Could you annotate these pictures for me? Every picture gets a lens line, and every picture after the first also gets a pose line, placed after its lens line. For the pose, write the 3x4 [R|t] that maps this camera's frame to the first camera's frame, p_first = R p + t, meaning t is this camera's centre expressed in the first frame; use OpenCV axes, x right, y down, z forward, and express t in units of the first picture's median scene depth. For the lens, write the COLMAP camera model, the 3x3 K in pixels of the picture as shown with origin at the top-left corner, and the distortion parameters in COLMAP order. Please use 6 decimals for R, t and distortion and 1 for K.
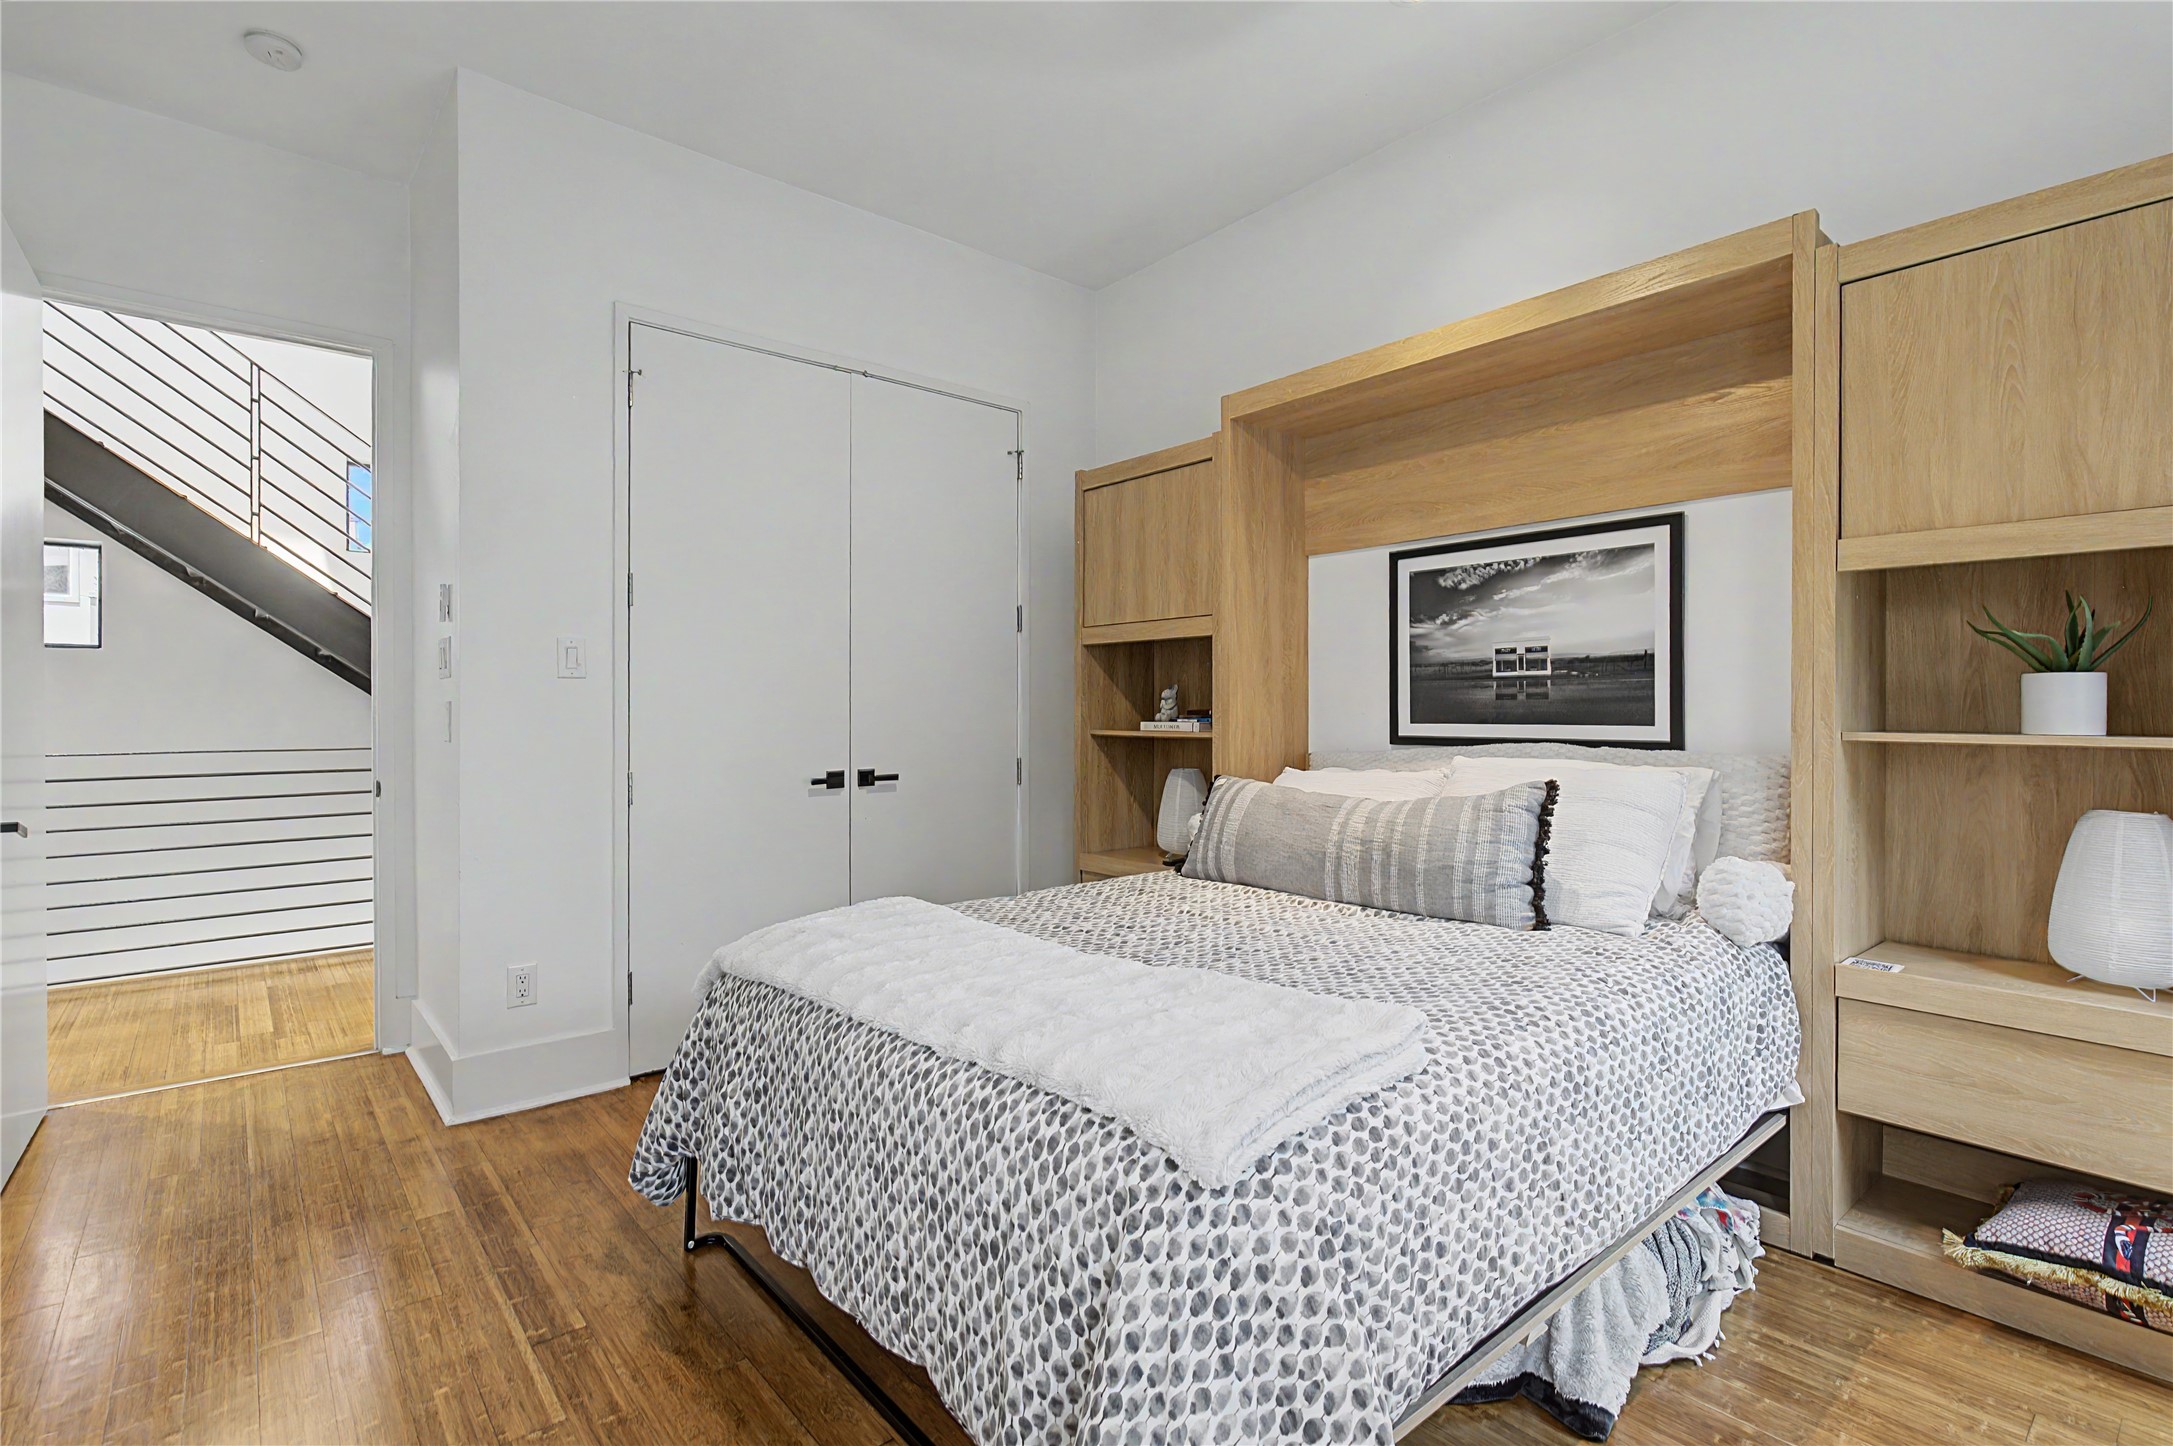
lens RADIAL K [[1006.5, 0, 1089.2], [0, 1006.5, 708.4], [0, 0, 1]] dist [0.000416, 0.000445]
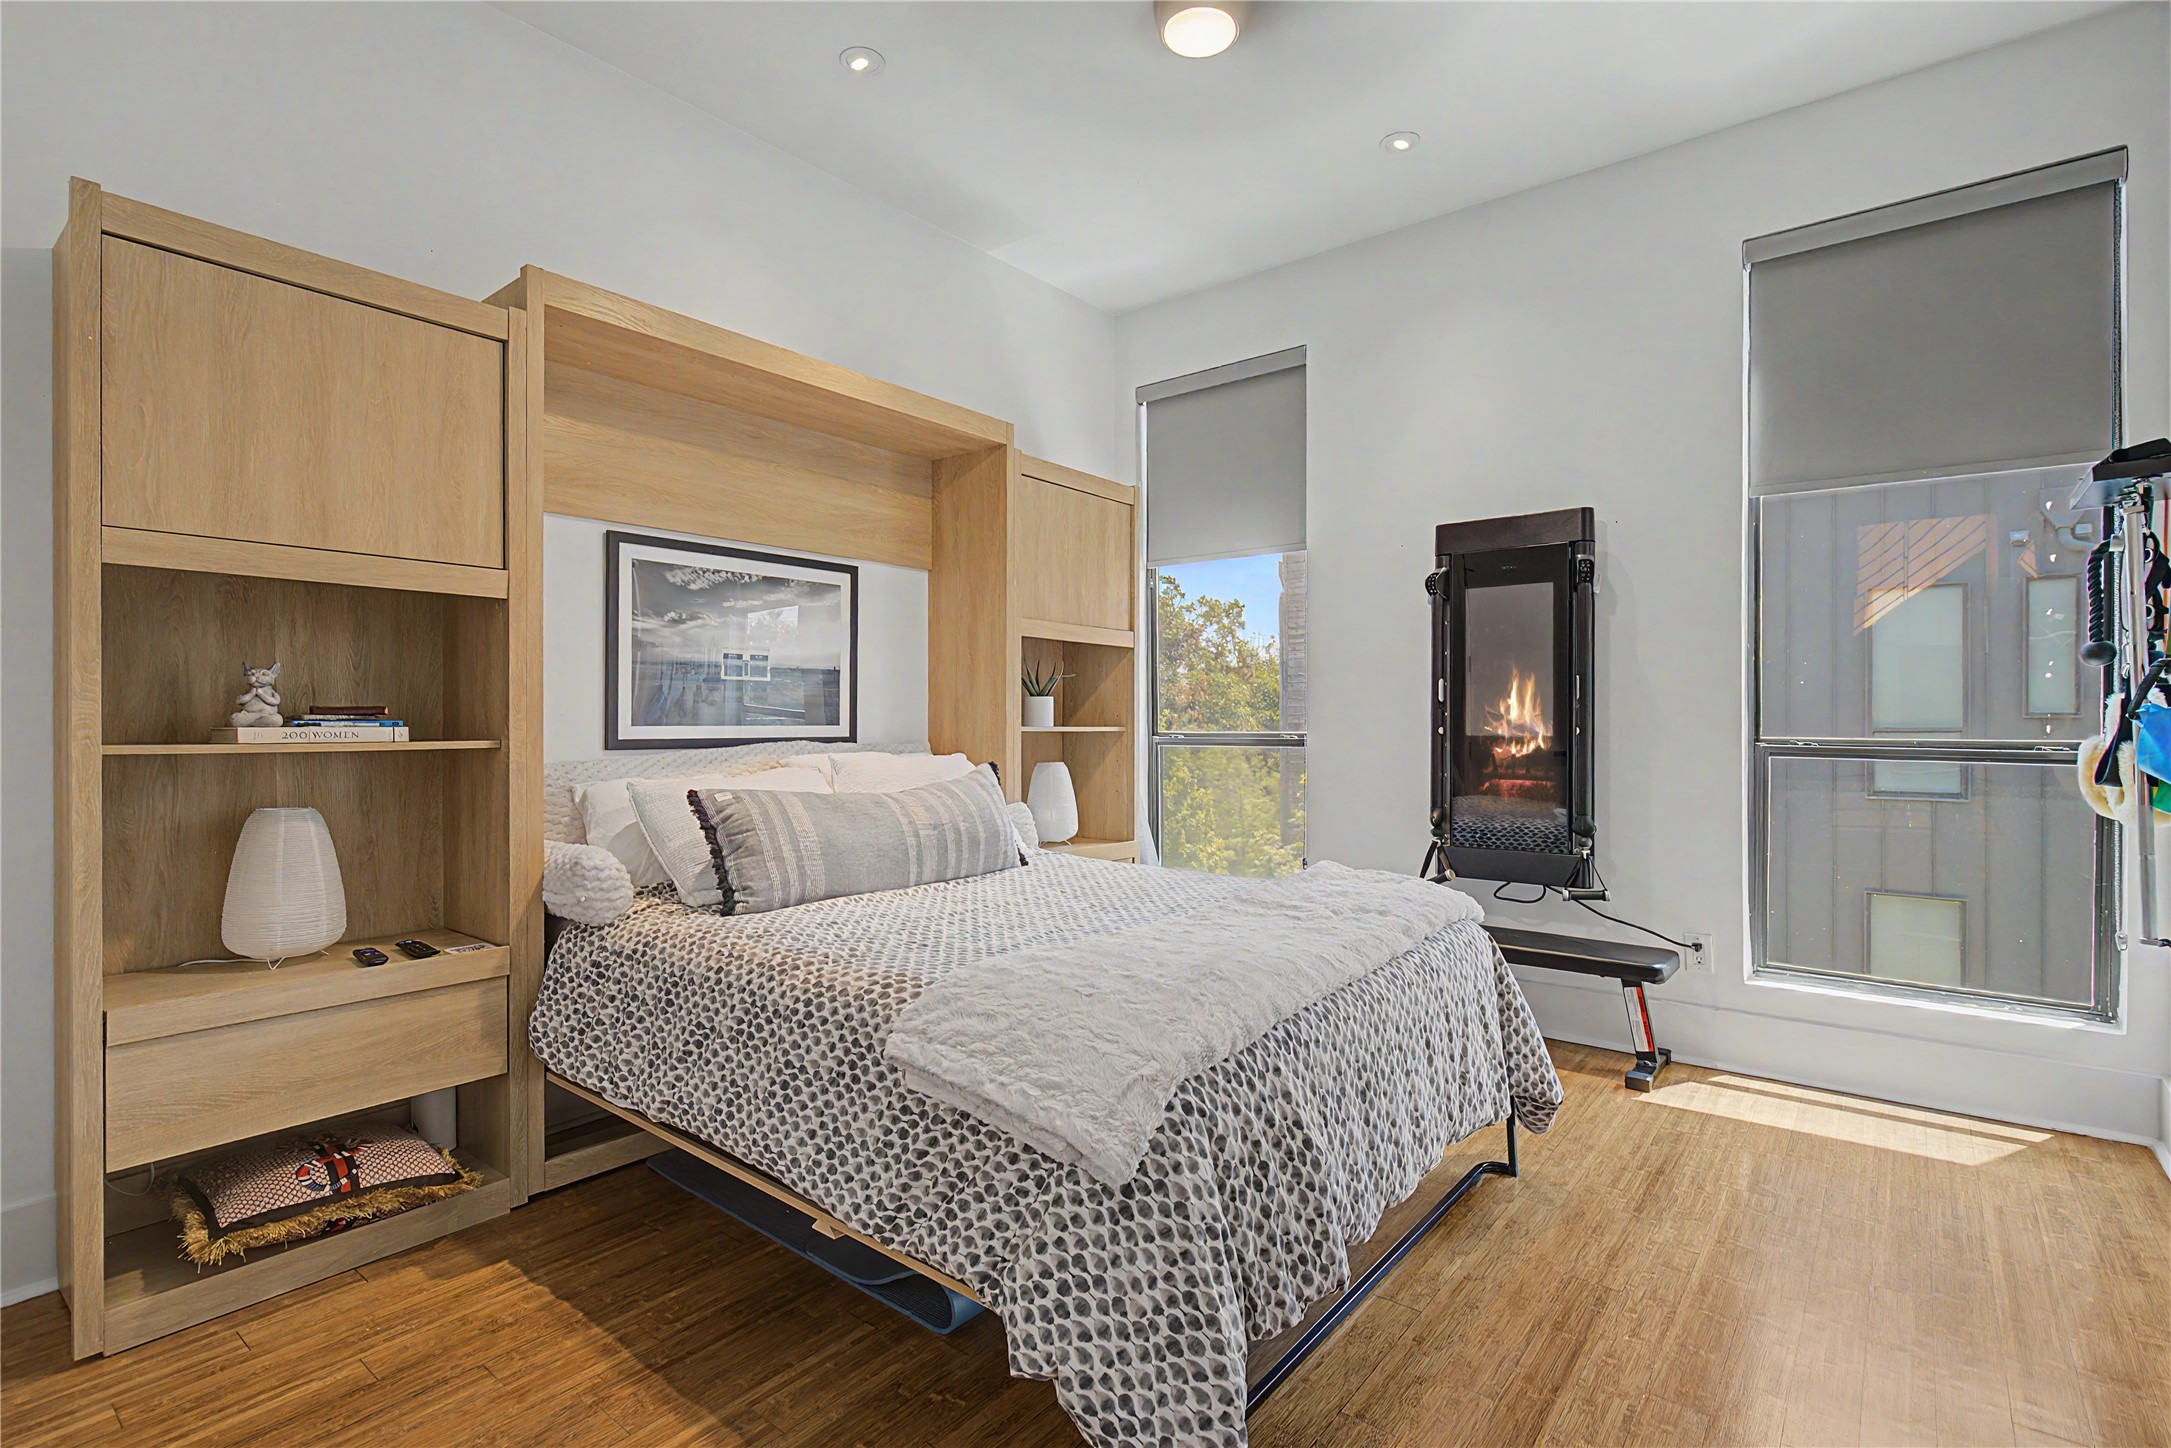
lens RADIAL K [[1005.5, 0, 1088.1], [0, 1005.5, 709.4], [0, 0, 1]] dist [0.000416, 0.000445]
pose [[-0.165348, 0.014049, 0.986135, -0.675807], [-0.003132, 0.999886, -0.014770, 0.013121], [-0.986230, -0.005530, -0.165285, 0.786244]]
